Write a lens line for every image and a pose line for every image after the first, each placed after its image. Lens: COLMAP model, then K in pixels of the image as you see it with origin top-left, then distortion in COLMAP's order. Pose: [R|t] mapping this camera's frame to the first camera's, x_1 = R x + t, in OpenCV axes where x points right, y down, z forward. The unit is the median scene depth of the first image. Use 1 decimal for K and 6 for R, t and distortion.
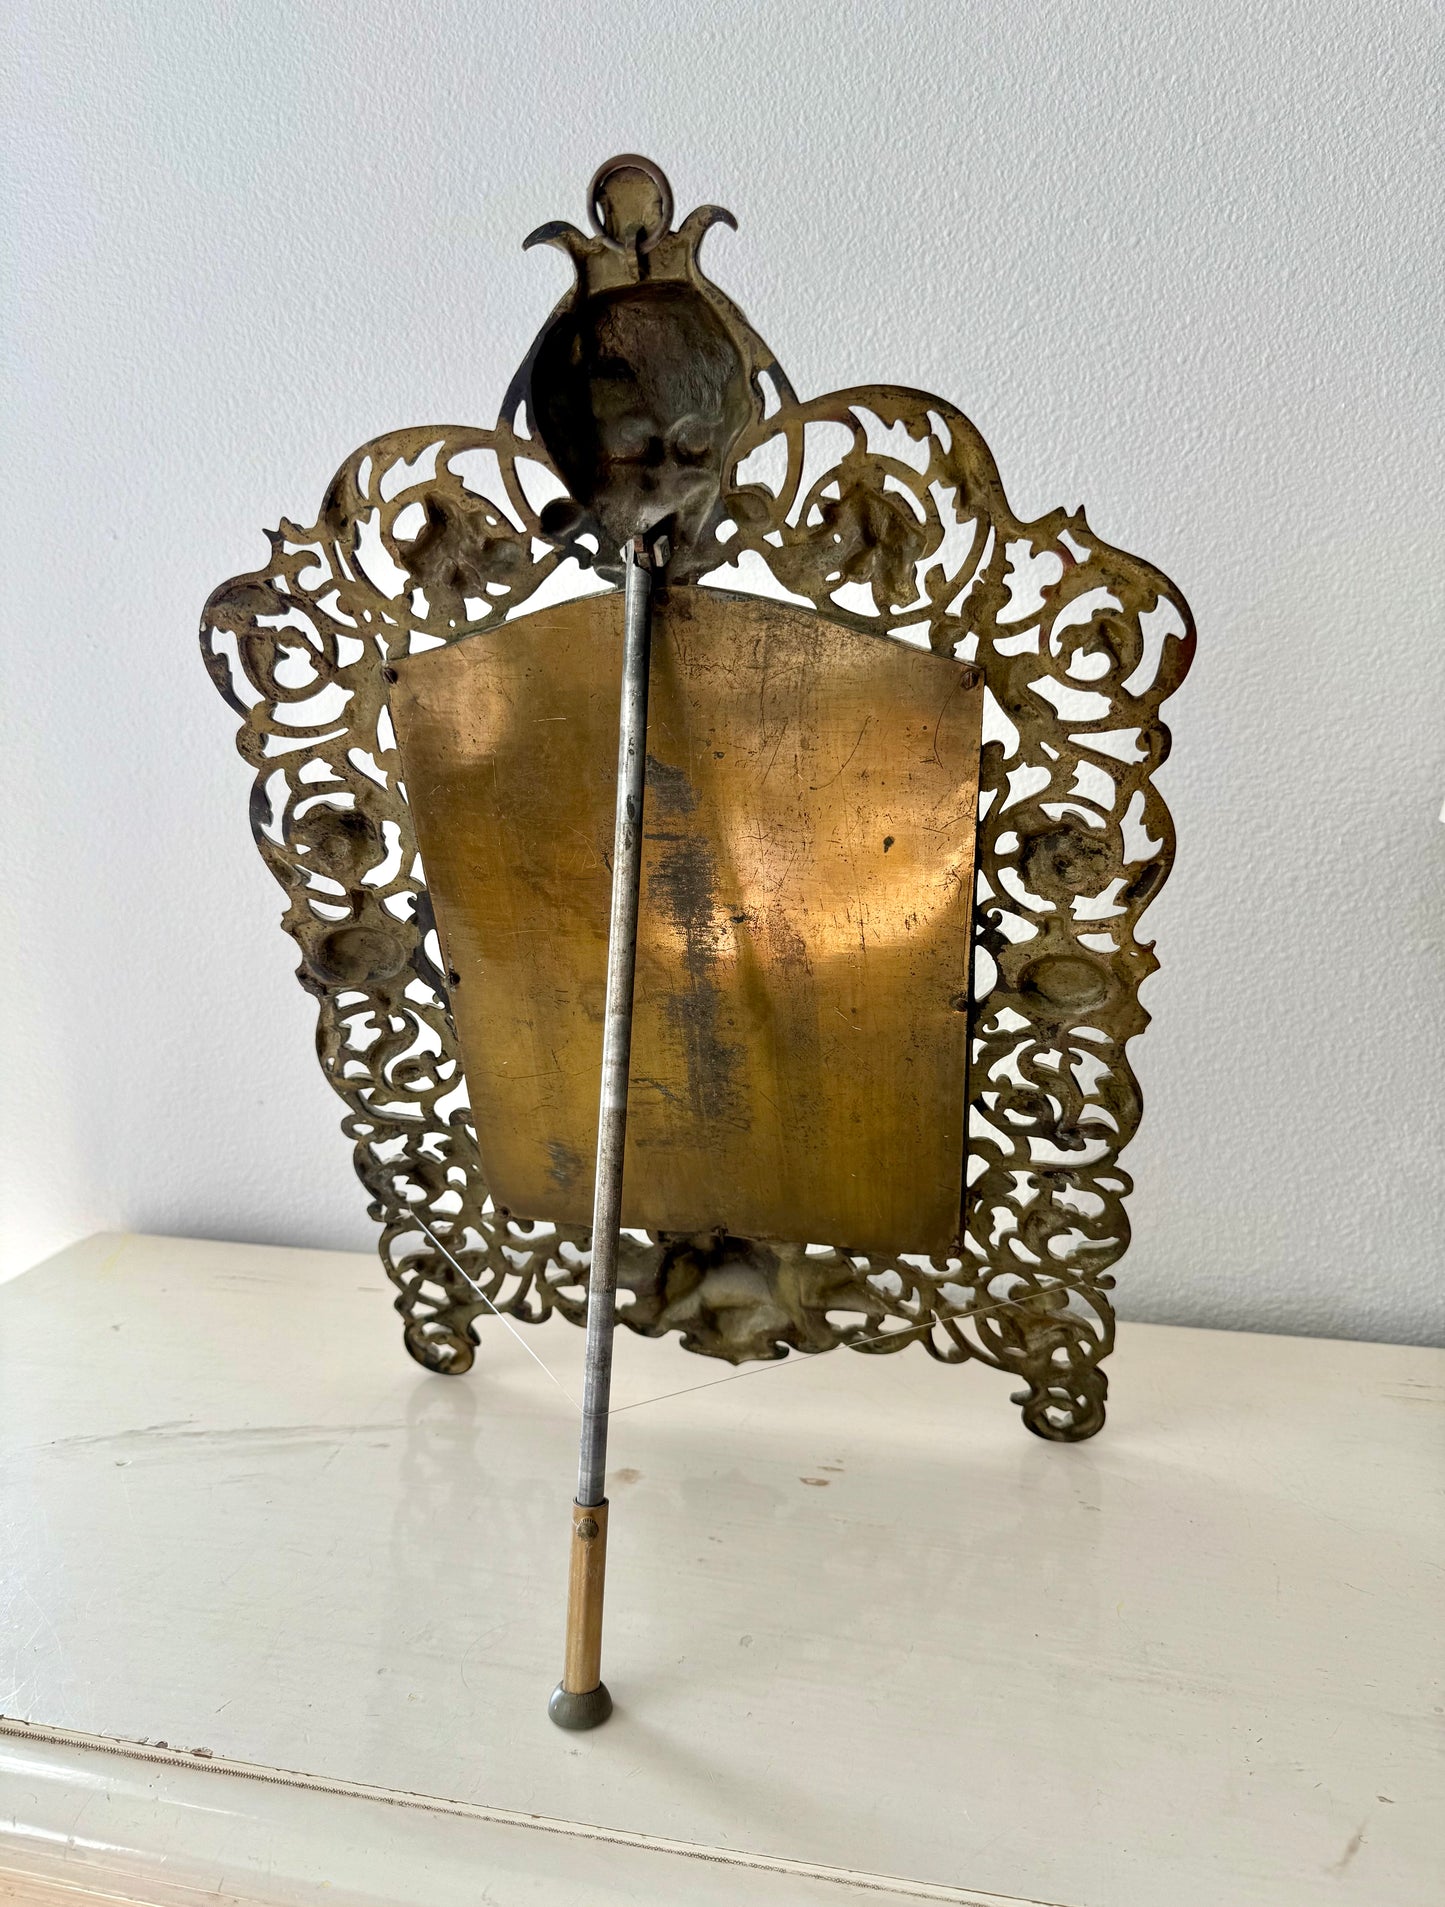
lens RADIAL K [[1387.0, 0, 733.7], [0, 1387.0, 962.2], [0, 0, 1]] dist [0.037136, -0.078063]
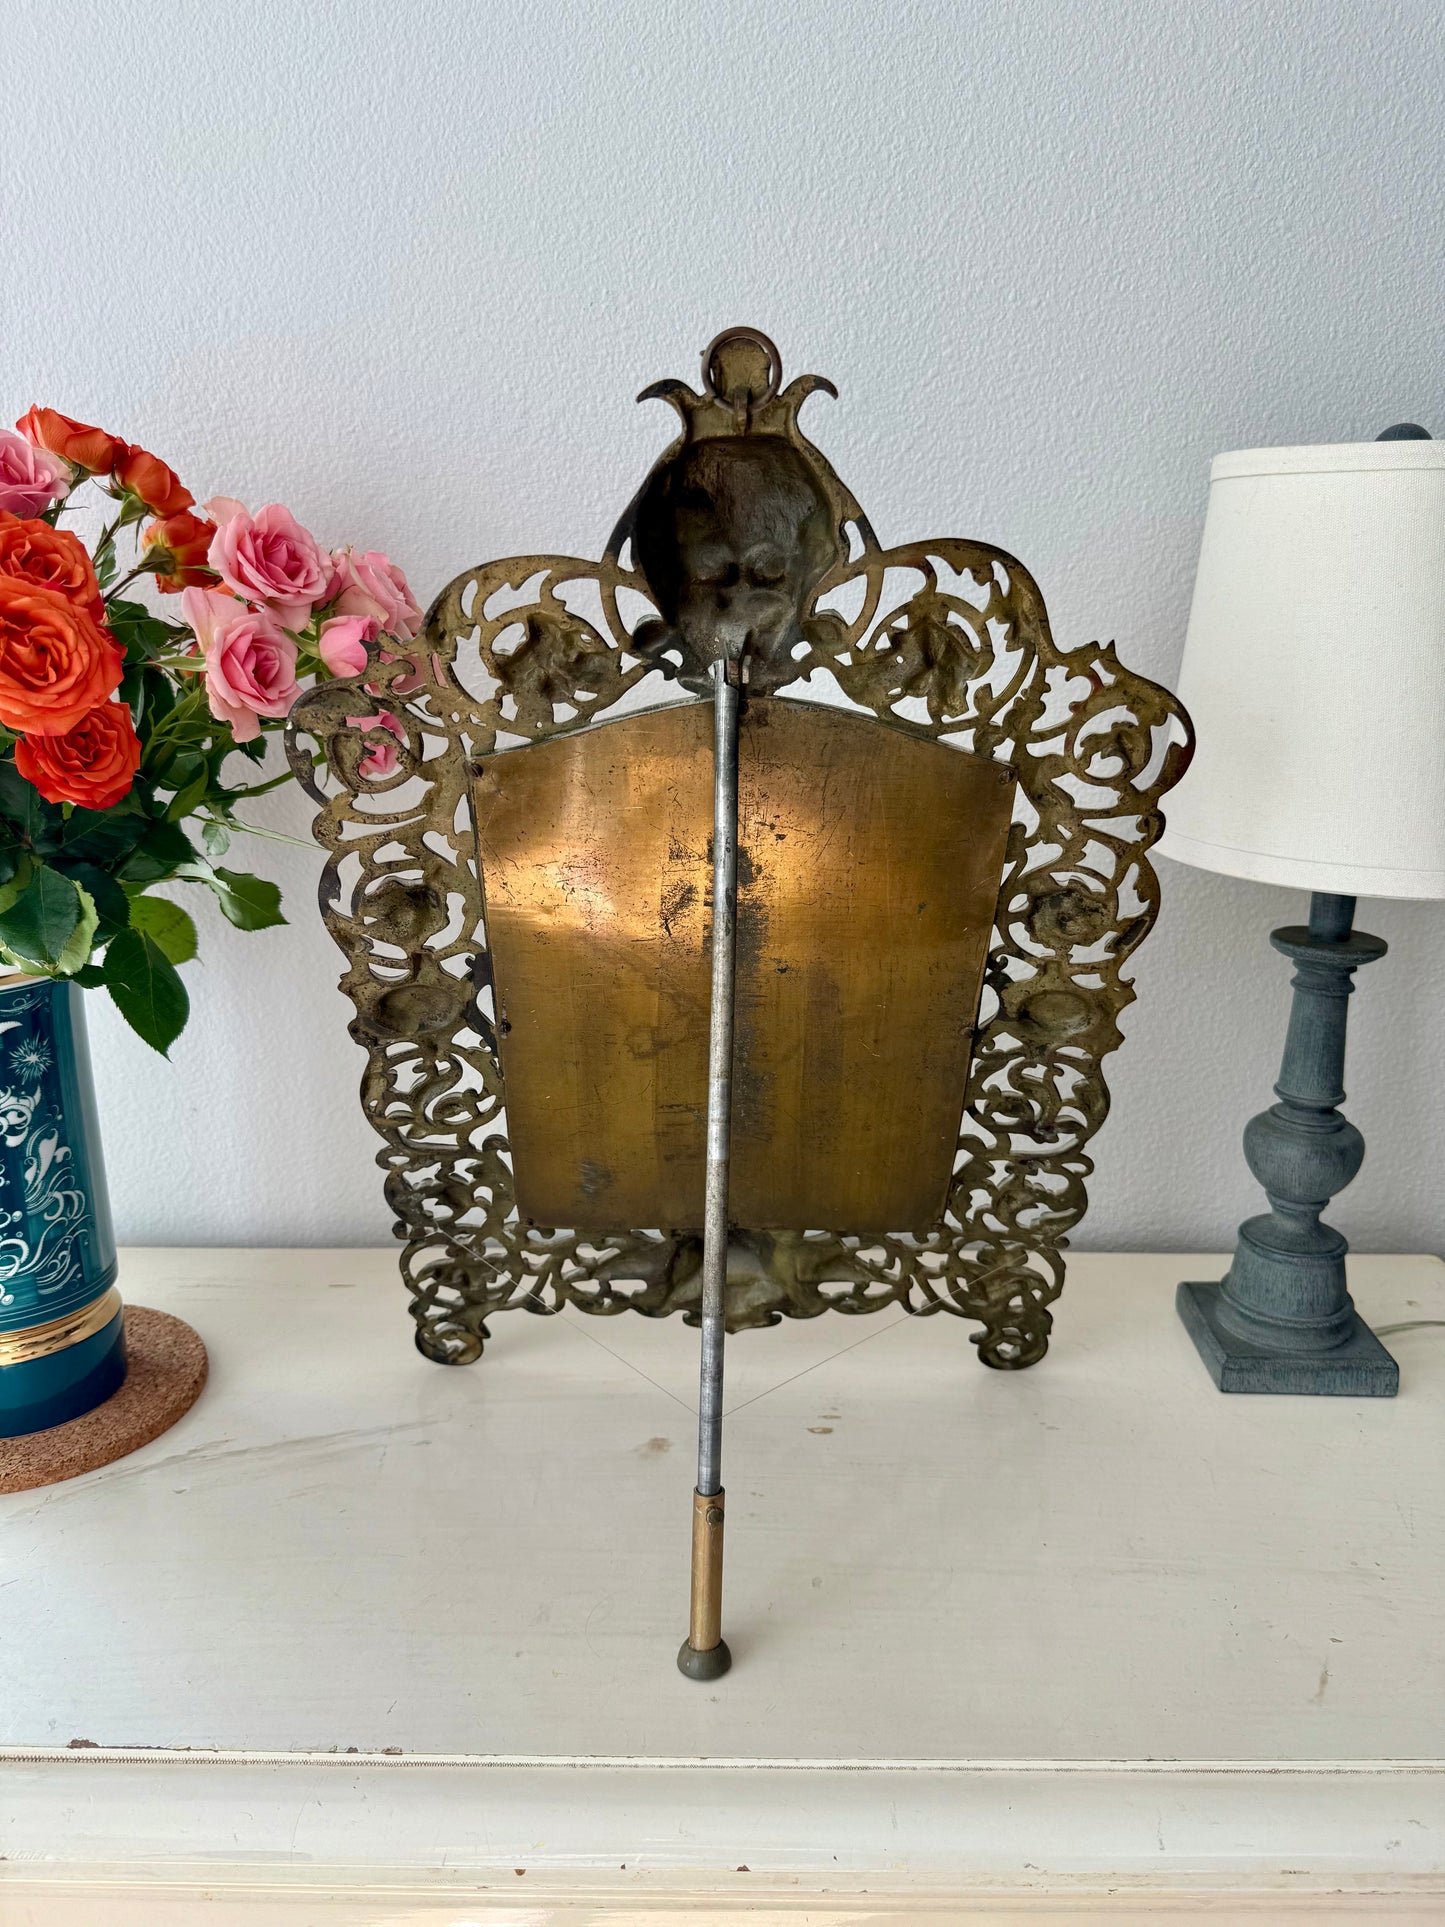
lens RADIAL K [[1388.1, 0, 739.5], [0, 1388.1, 967.8], [0, 0, 1]] dist [0.020180, -0.053287]
pose [[0.978764, -0.050909, 0.198568, -0.209412], [0.033273, 0.995280, 0.091161, -0.113103], [-0.202272, -0.082618, 0.975838, -0.080290]]
